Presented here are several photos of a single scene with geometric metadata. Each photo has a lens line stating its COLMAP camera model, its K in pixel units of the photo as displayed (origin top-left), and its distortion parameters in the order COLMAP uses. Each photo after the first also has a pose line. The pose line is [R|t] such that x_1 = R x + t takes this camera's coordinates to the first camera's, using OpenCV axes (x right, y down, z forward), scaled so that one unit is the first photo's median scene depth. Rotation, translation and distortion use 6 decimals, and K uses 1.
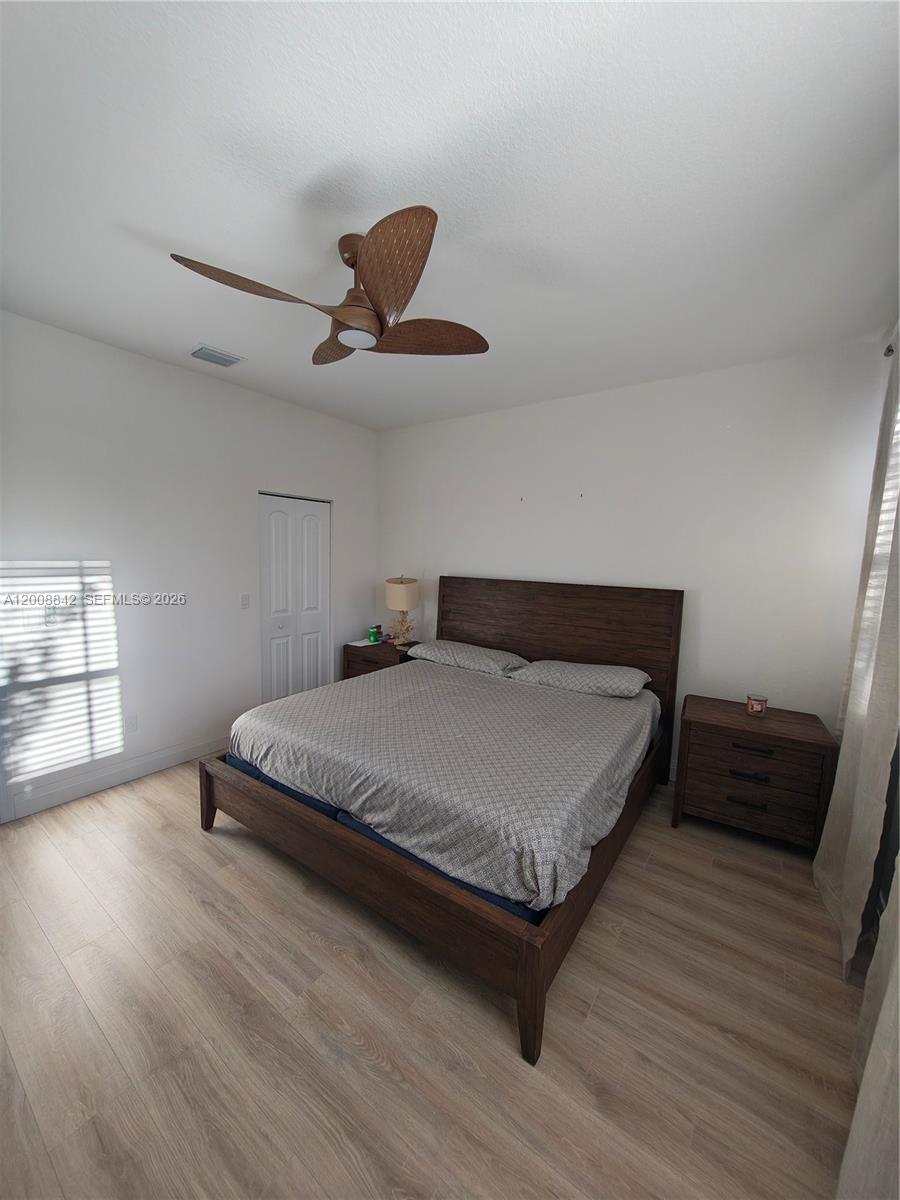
lens RADIAL K [[448.8, 0, 447.8], [0, 448.8, 602.3], [0, 0, 1]] dist [0.005525, -0.001654]
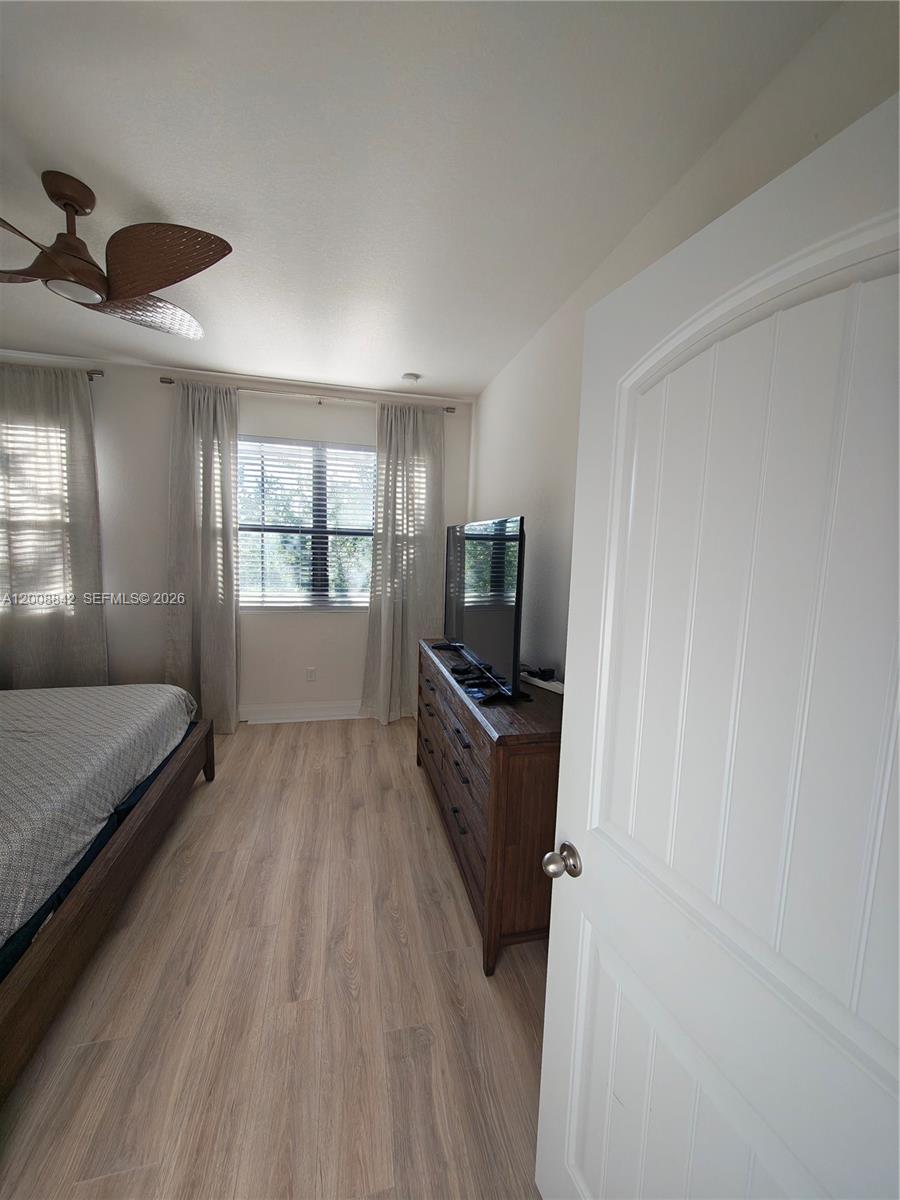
lens RADIAL K [[448.8, 0, 447.8], [0, 448.8, 597.4], [0, 0, 1]] dist [0.005525, -0.001654]
pose [[-0.742626, -0.126460, 0.657659, -1.003743], [0.021798, 0.976925, 0.212466, -0.111921], [-0.669352, 0.172118, -0.722733, 0.880106]]
